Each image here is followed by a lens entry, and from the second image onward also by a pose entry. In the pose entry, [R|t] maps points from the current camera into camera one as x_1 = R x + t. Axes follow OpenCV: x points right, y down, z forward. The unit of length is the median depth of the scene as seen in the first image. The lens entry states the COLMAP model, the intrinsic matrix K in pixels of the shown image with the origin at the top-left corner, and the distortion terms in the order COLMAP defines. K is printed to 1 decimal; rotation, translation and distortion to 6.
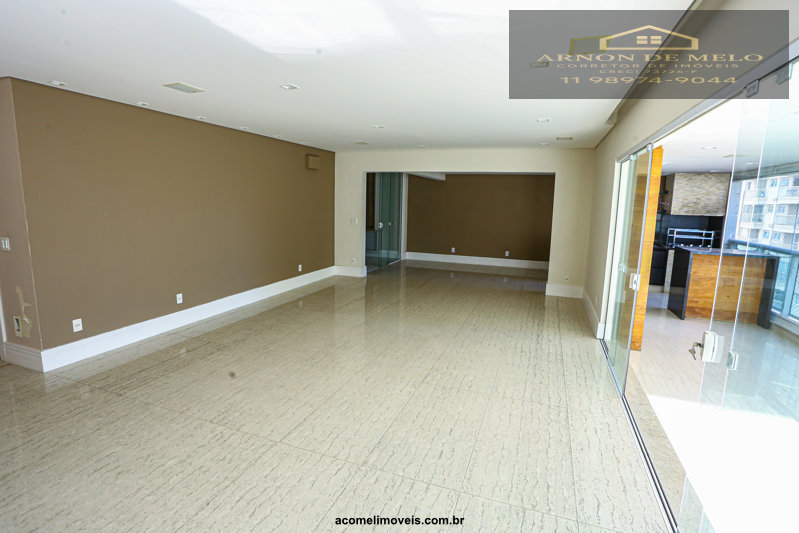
lens RADIAL K [[395.3, 0, 396.0], [0, 395.3, 260.9], [0, 0, 1]] dist [-0.074579, 0.030573]
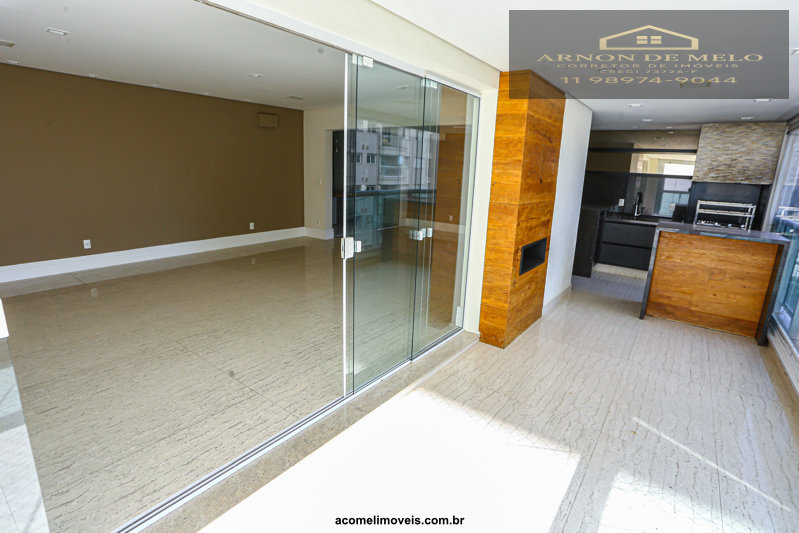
lens RADIAL K [[392.7, 0, 396.3], [0, 392.7, 256.7], [0, 0, 1]] dist [-0.057467, 0.019217]
pose [[0.959437, 0.072660, -0.272400, 0.393621], [-0.054834, 0.995860, 0.072501, 0.003425], [0.276541, -0.054623, 0.959449, 0.124540]]
